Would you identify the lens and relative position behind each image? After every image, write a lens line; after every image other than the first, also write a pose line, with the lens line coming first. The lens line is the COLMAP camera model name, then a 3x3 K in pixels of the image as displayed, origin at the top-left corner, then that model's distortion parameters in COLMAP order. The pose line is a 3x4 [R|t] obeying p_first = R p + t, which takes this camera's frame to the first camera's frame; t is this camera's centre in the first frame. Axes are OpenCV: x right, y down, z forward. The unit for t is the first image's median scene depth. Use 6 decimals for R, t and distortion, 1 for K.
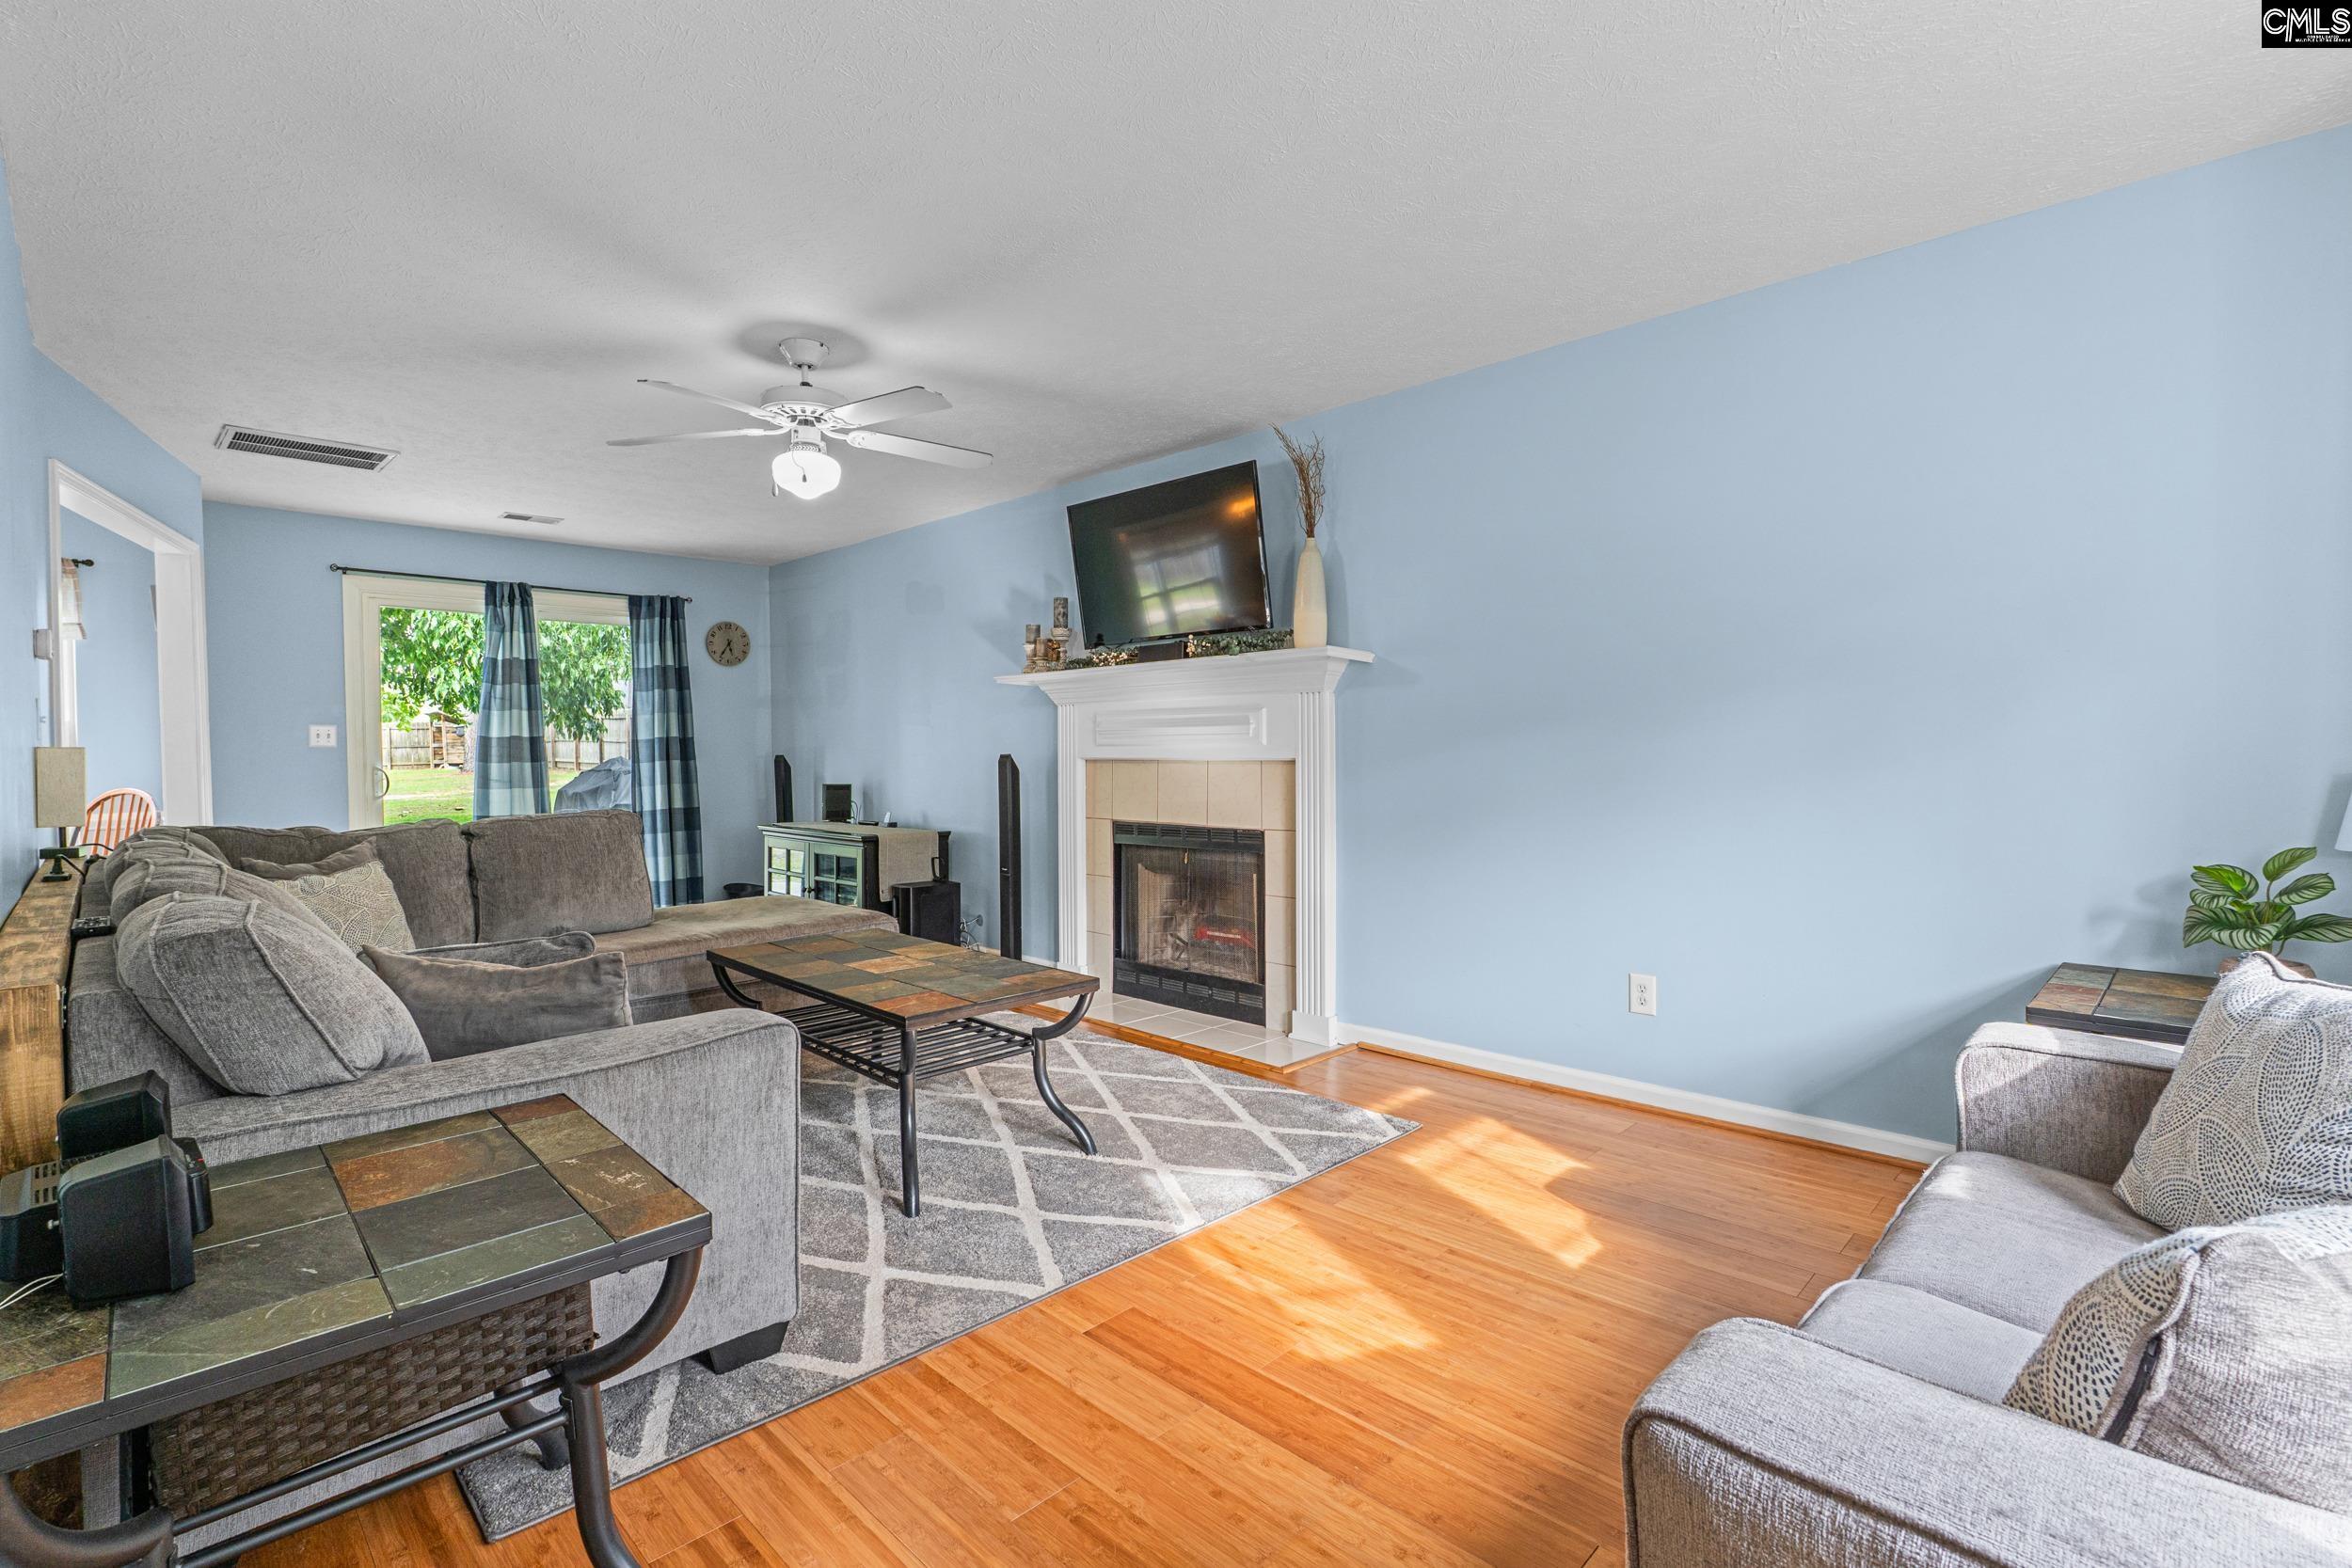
lens RADIAL K [[1074.4, 0, 1152.2], [0, 1074.4, 774.6], [0, 0, 1]] dist [-0.007967, -0.001087]
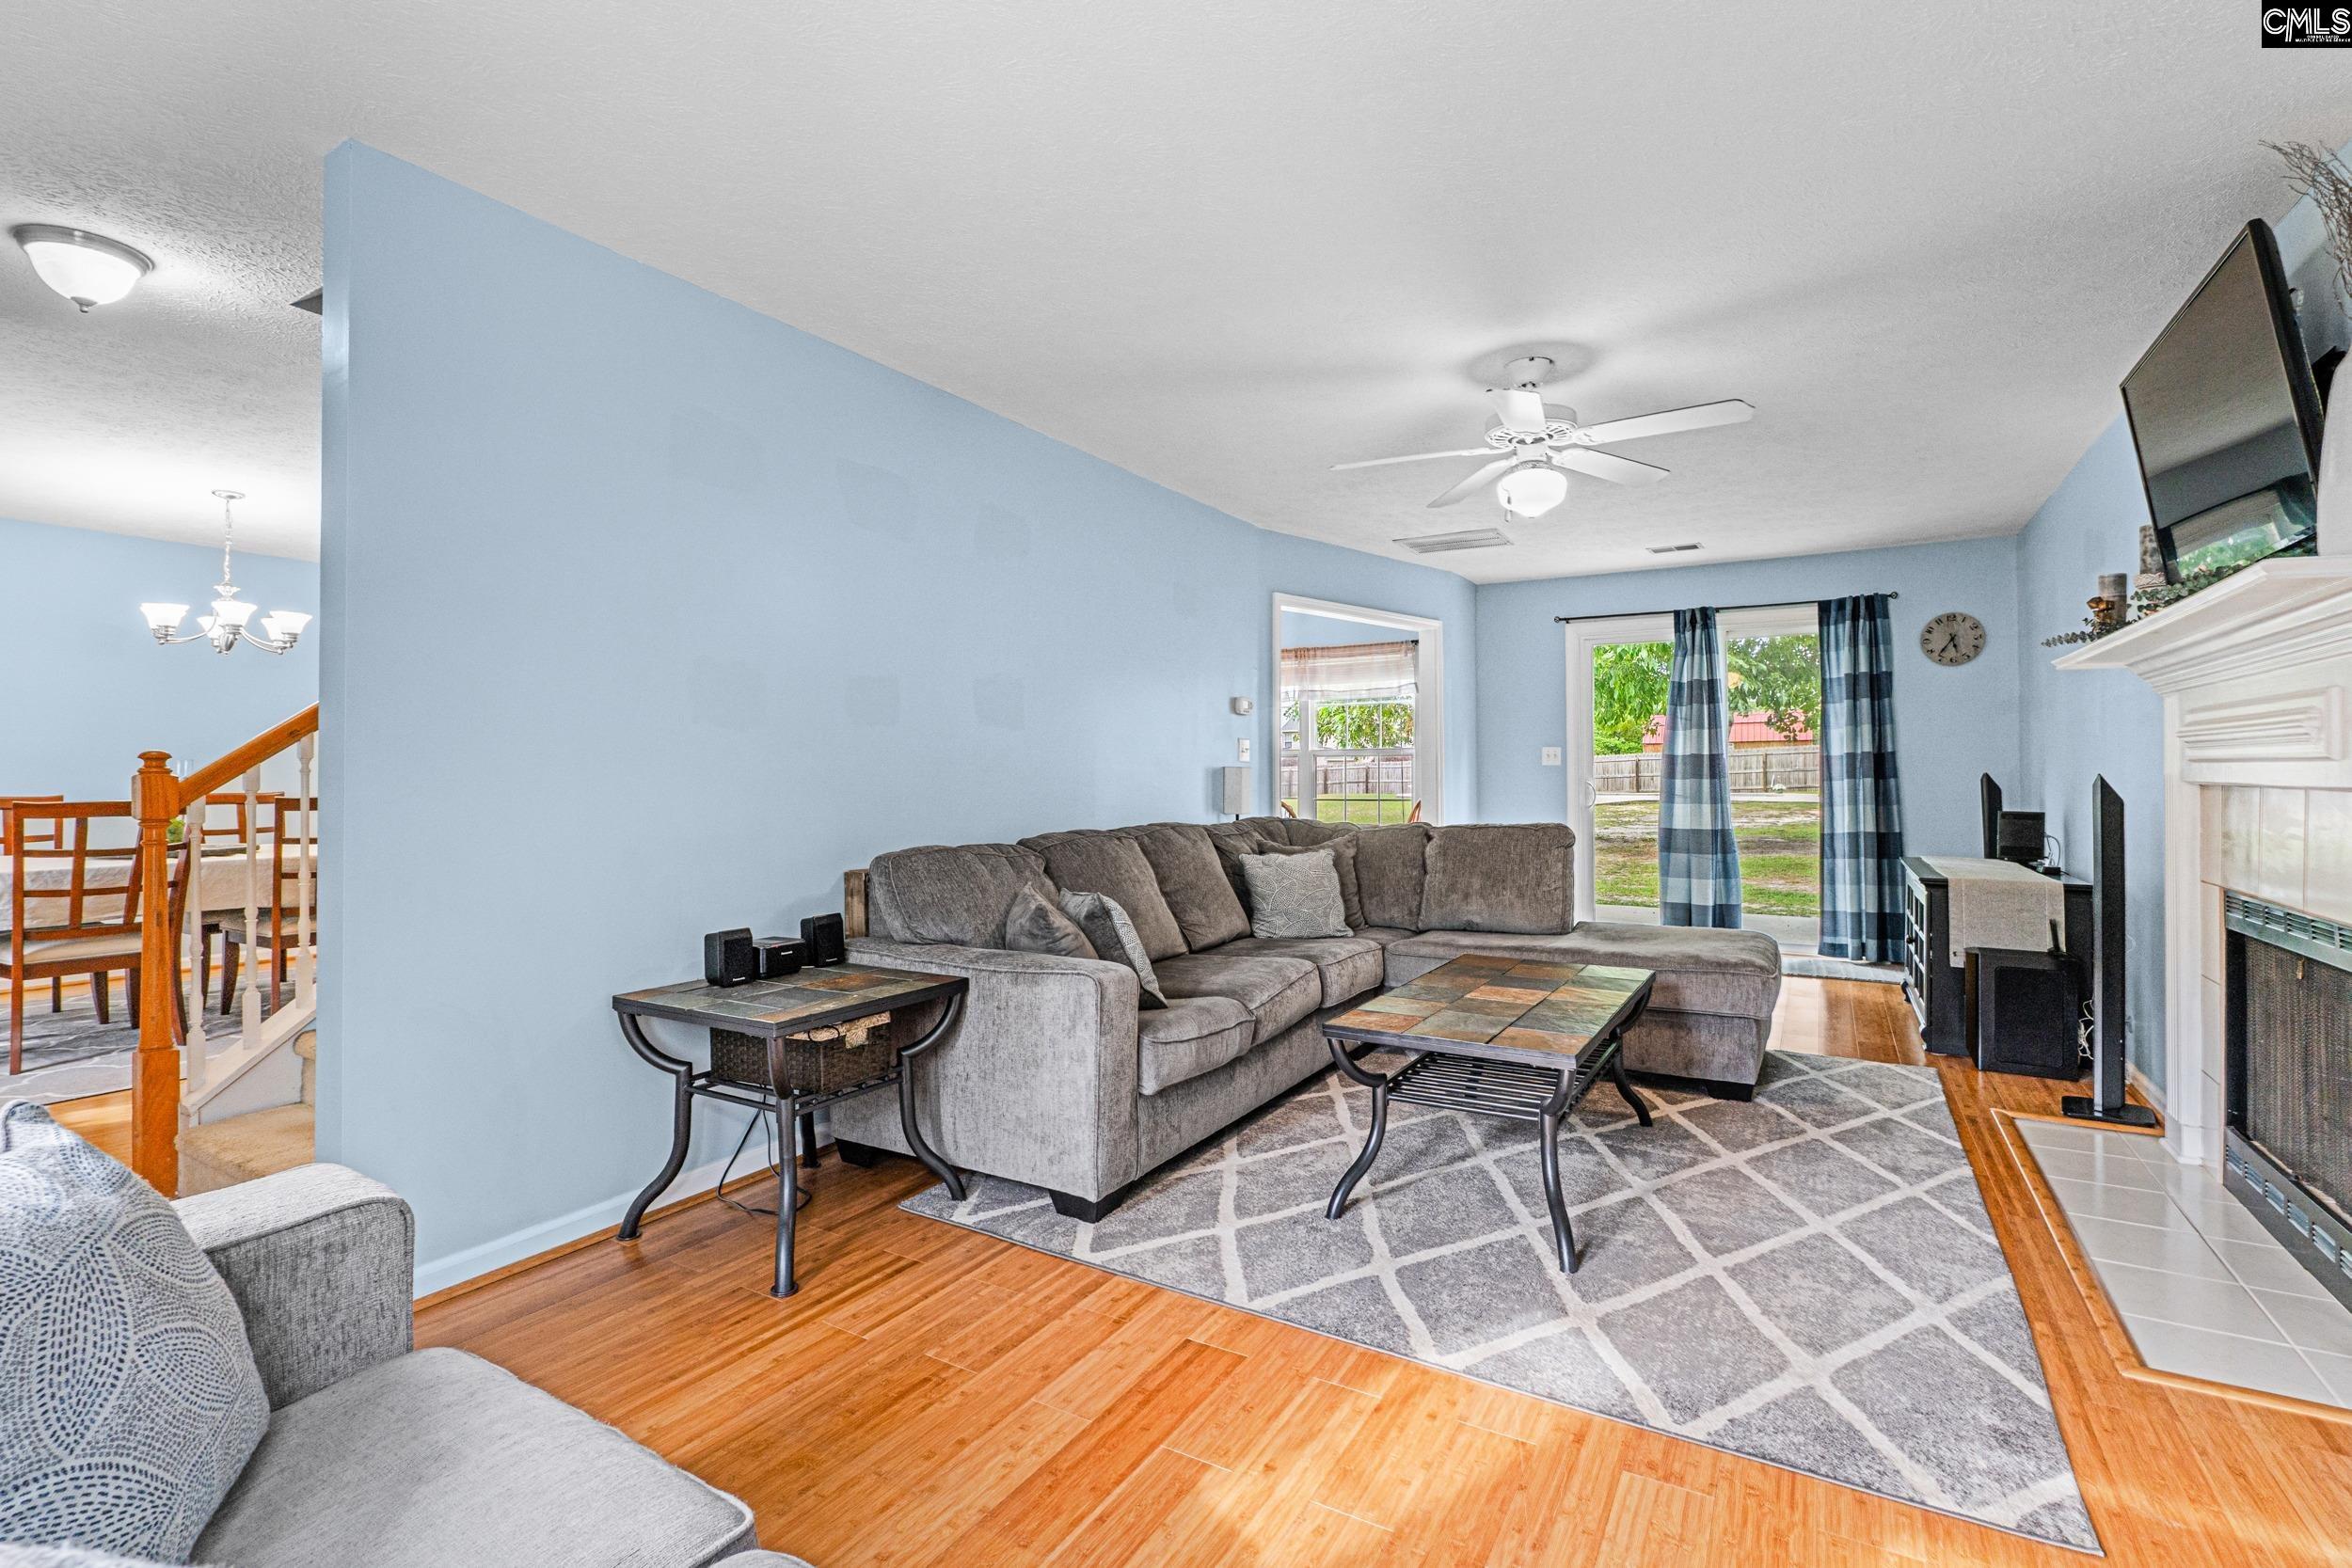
lens RADIAL K [[1074.4, 0, 1156.0], [0, 1074.4, 773.3], [0, 0, 1]] dist [-0.007967, -0.001087]
pose [[0.243364, 0.006210, -0.969915, 0.571444], [-0.019041, 0.999817, 0.001624, -0.015451], [0.969748, 0.018073, 0.243438, 0.438141]]
